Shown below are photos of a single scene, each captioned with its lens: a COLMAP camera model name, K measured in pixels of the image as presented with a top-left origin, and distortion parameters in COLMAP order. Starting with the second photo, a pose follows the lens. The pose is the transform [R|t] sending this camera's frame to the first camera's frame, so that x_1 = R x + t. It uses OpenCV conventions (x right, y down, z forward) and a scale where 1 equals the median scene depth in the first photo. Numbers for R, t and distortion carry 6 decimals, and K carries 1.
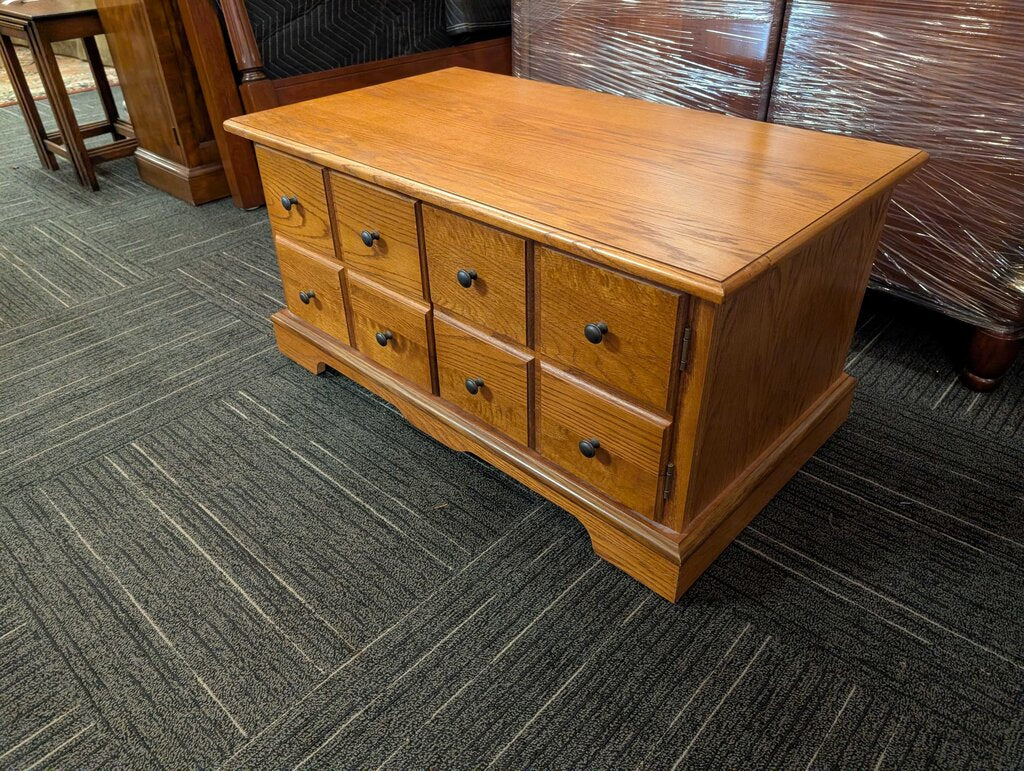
lens RADIAL K [[734.6, 0, 513.1], [0, 734.6, 393.4], [0, 0, 1]] dist [0.013954, -0.008618]
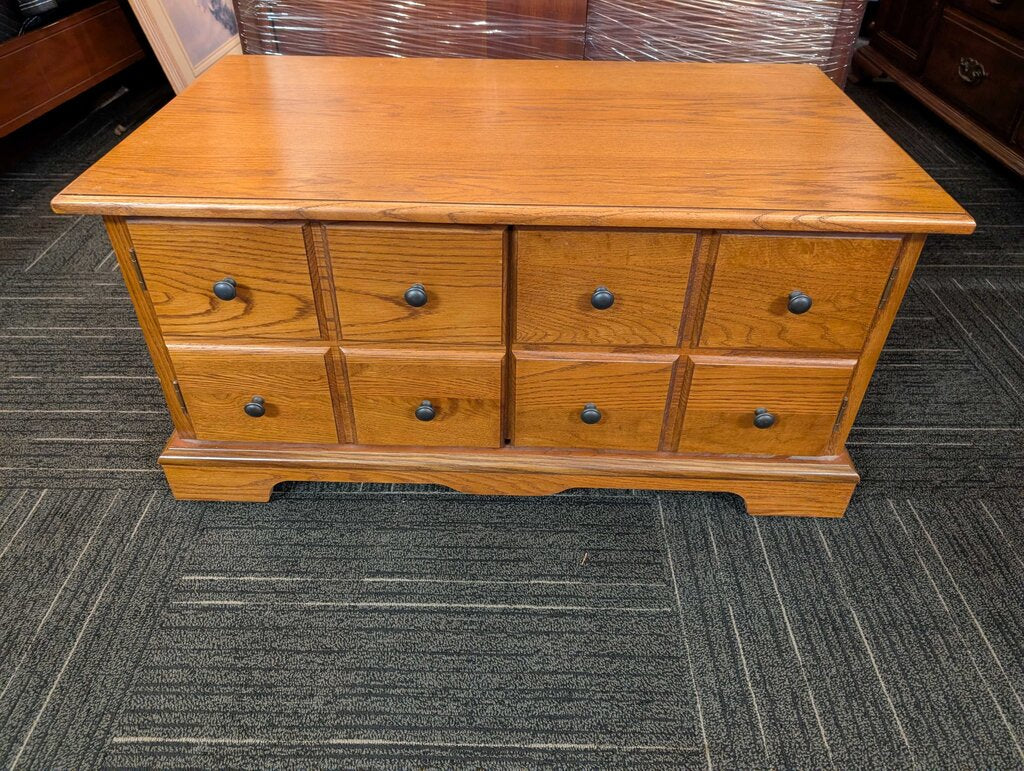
lens RADIAL K [[734.6, 0, 514.2], [0, 734.6, 375.8], [0, 0, 1]] dist [0.013954, -0.008618]
pose [[0.741508, -0.389937, 0.545999, -0.551072], [0.360532, 0.917876, 0.165893, -0.218786], [-0.565847, 0.073839, 0.821197, 0.319637]]
